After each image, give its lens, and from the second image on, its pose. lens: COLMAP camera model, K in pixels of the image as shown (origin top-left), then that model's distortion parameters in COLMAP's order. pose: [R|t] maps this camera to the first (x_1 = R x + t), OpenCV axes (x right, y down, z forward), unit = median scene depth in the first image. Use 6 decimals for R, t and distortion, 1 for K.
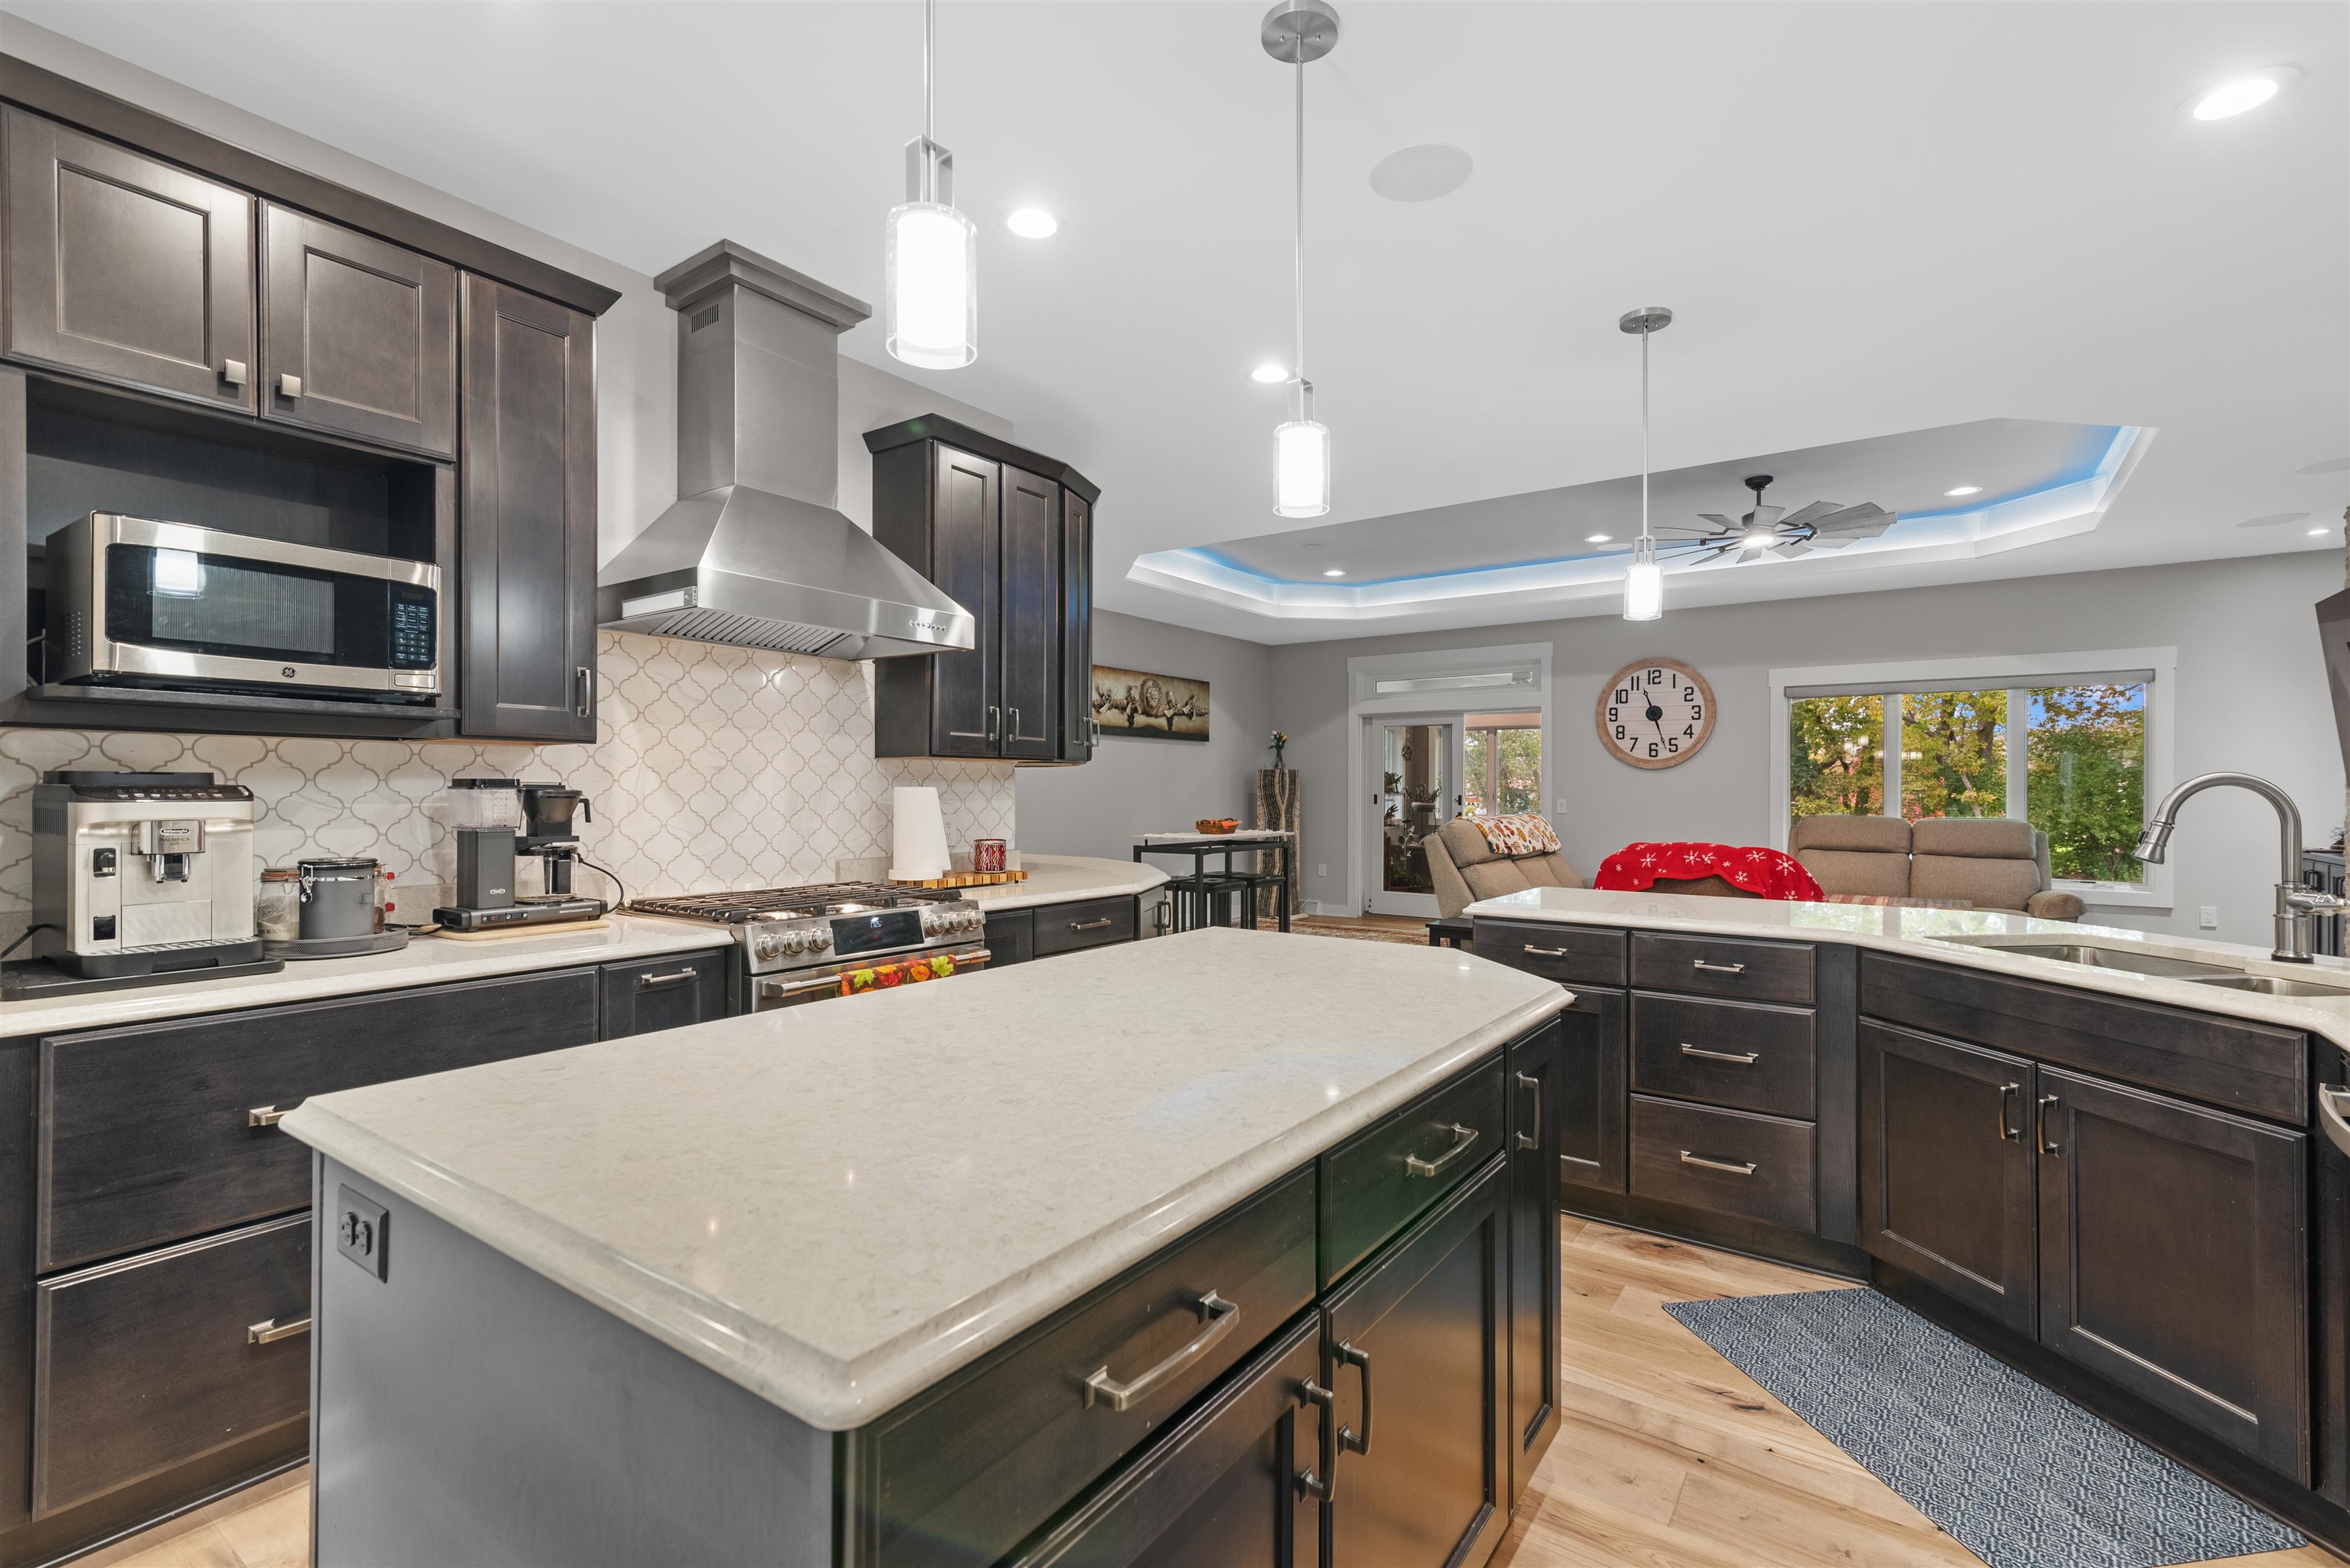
lens RADIAL K [[1053.2, 0, 1185.9], [0, 1053.2, 789.1], [0, 0, 1]] dist [0.018128, -0.001272]
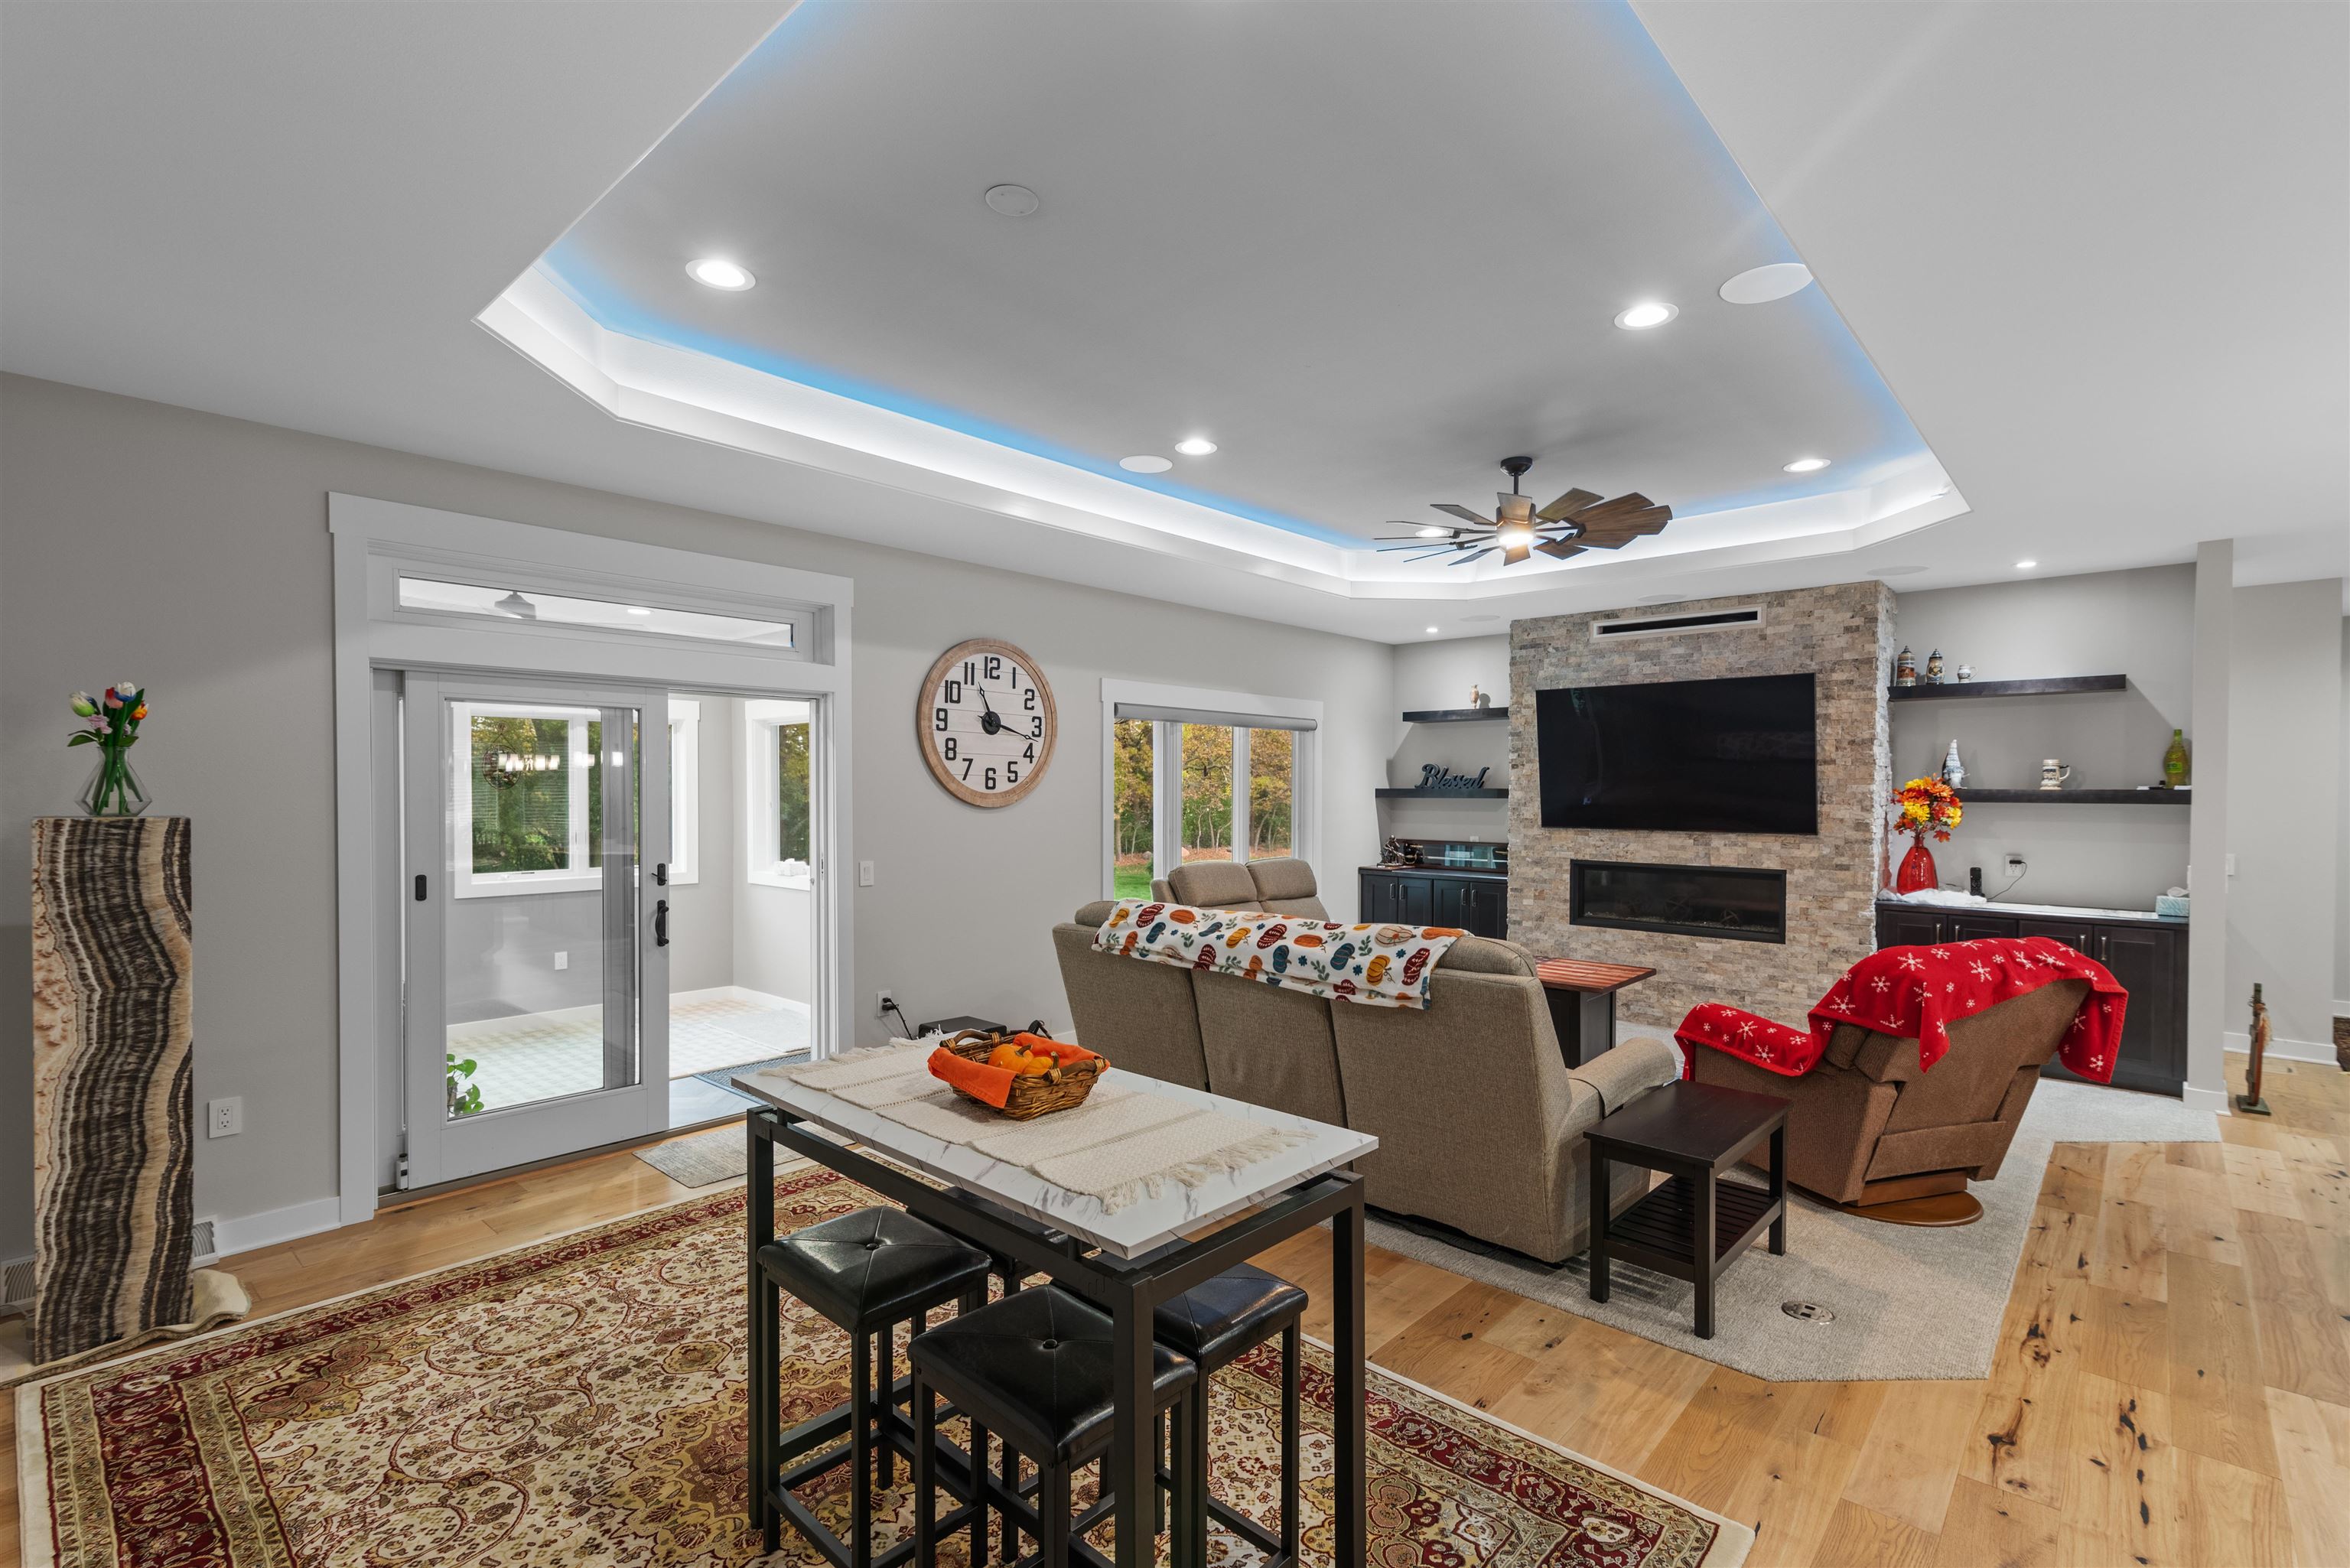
lens RADIAL K [[1067.0, 0, 1191.1], [0, 1067.0, 808.4], [0, 0, 1]] dist [0.019351, 0.000040]
pose [[0.116613, -0.021597, 0.992943, -0.208404], [-0.003295, 0.999750, 0.022132, -0.034332], [-0.993172, -0.005853, 0.116512, 0.816213]]
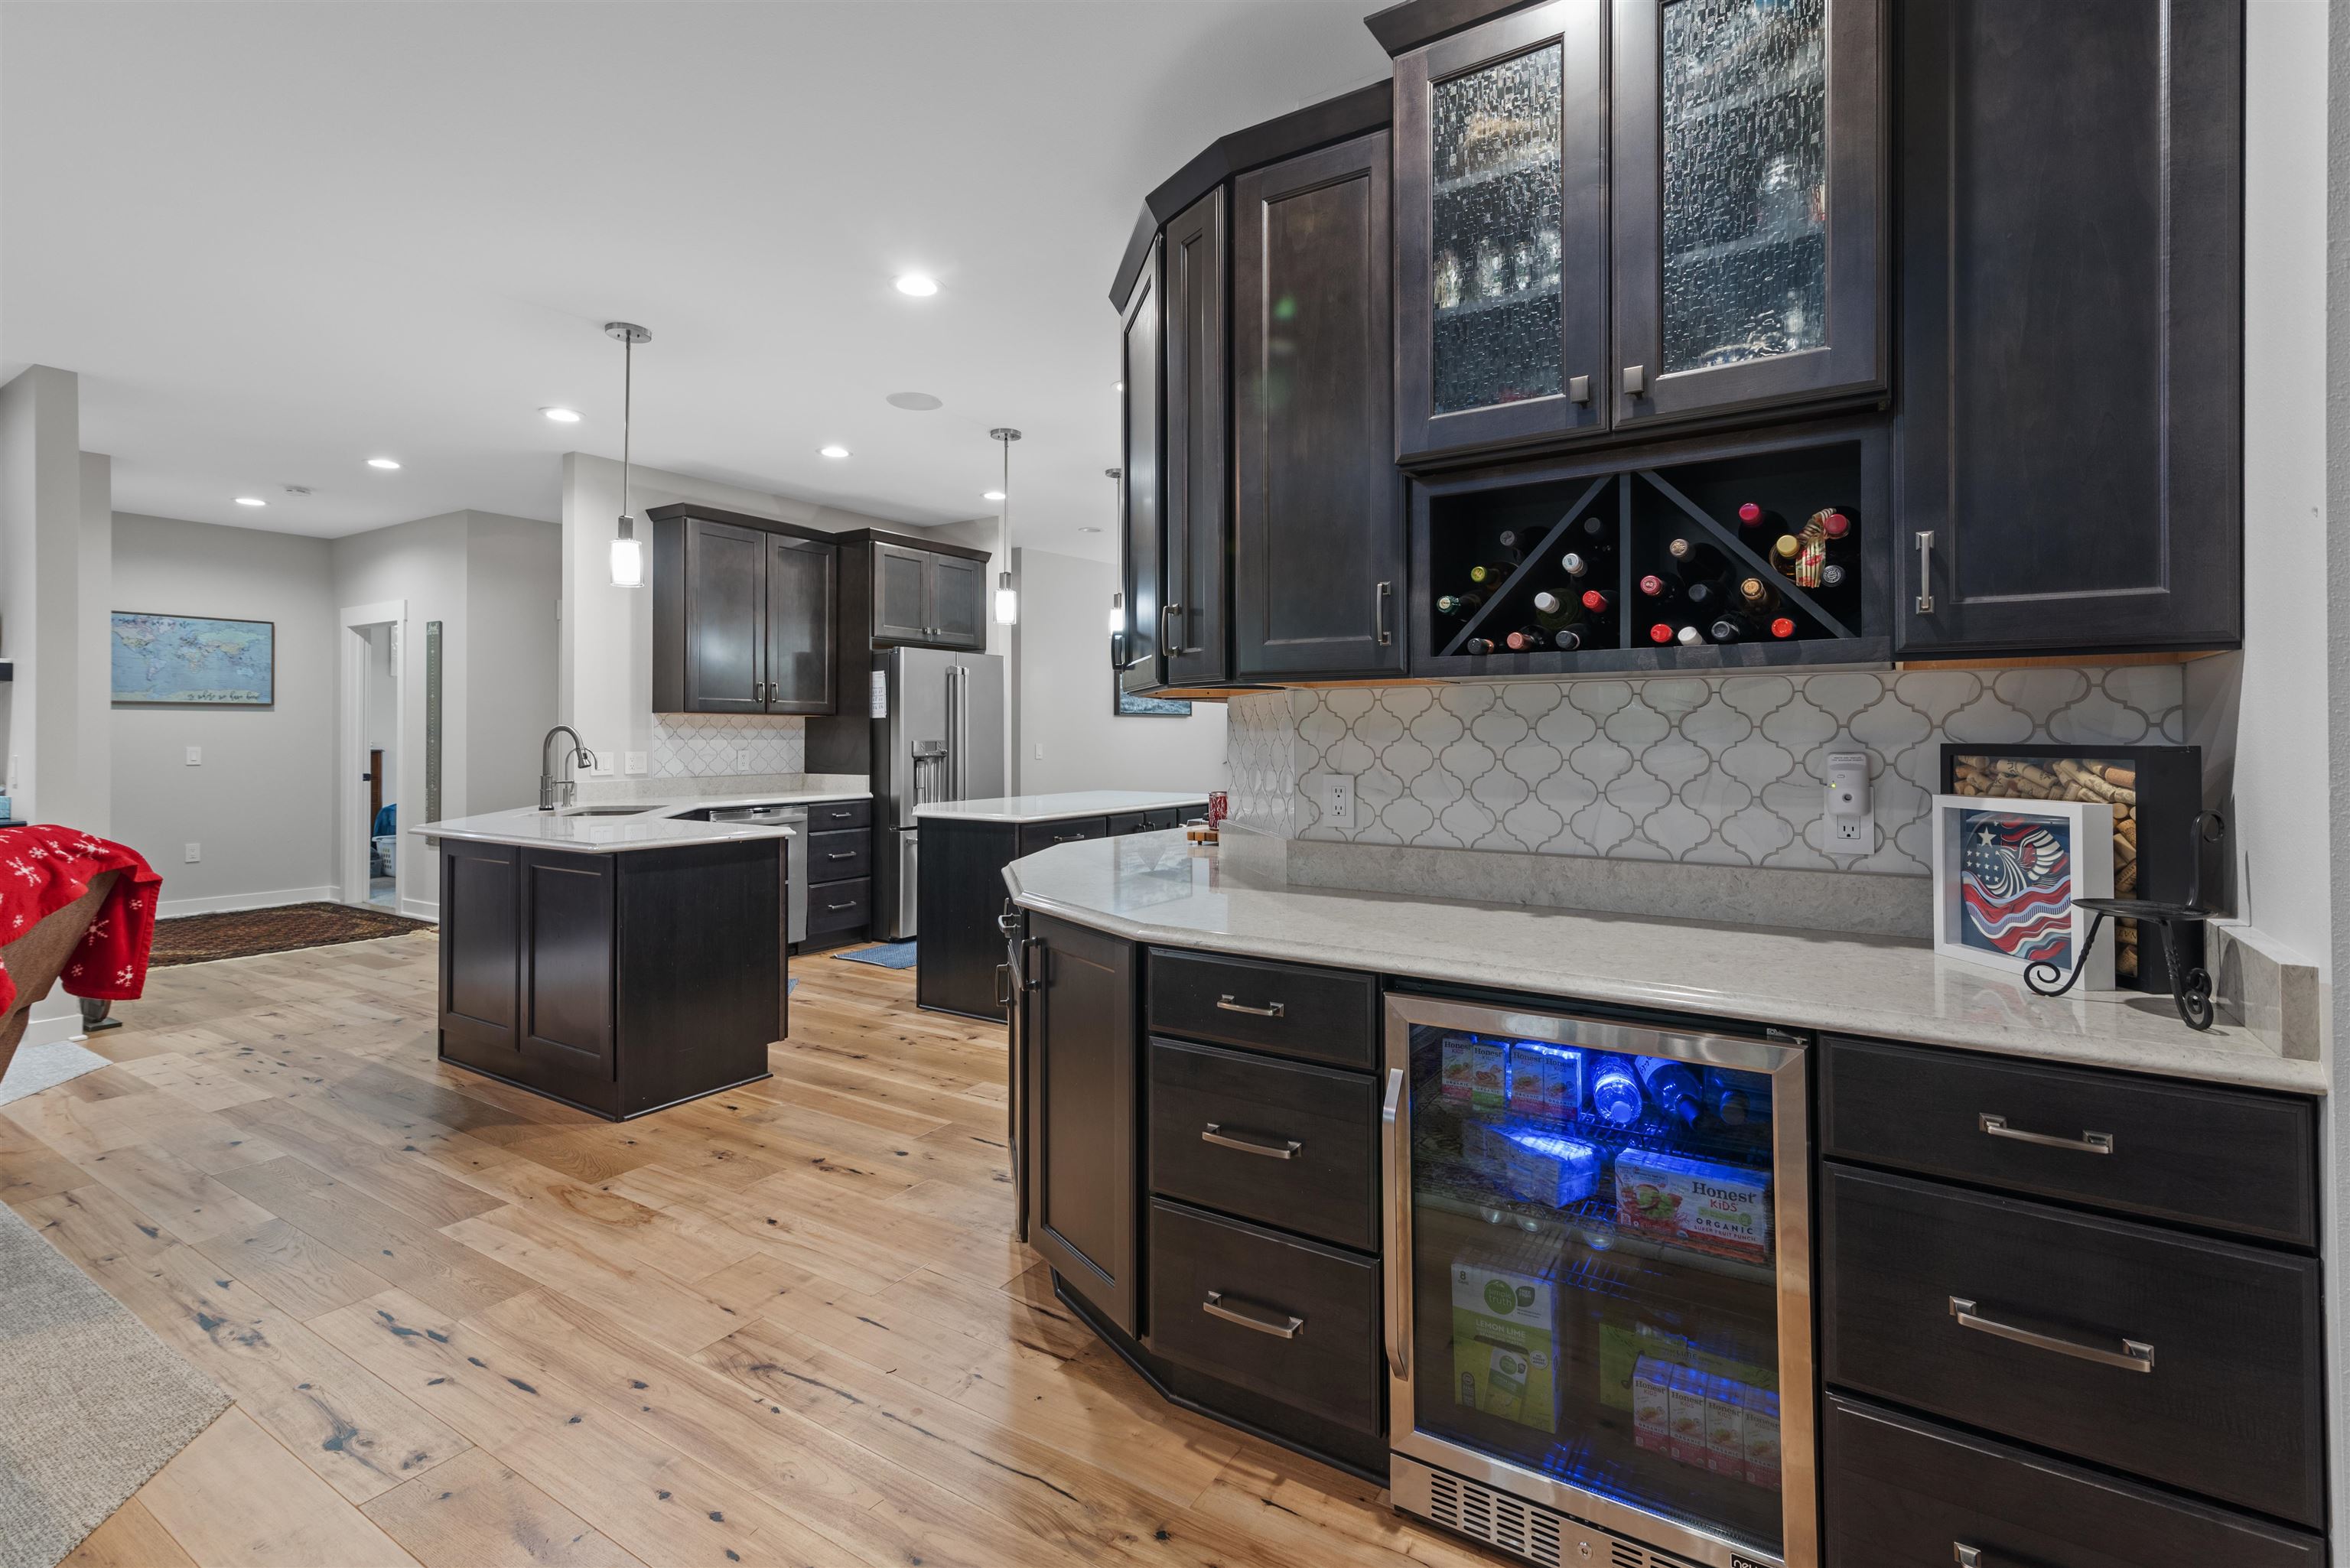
lens RADIAL K [[1069.0, 0, 1186.4], [0, 1069.0, 752.6], [0, 0, 1]] dist [0.018673, -0.000492]
pose [[-0.998978, -0.007348, -0.044593, -0.049618], [-0.007565, 0.999960, 0.004691, 0.002557], [0.044557, 0.005023, -0.998994, 0.859576]]
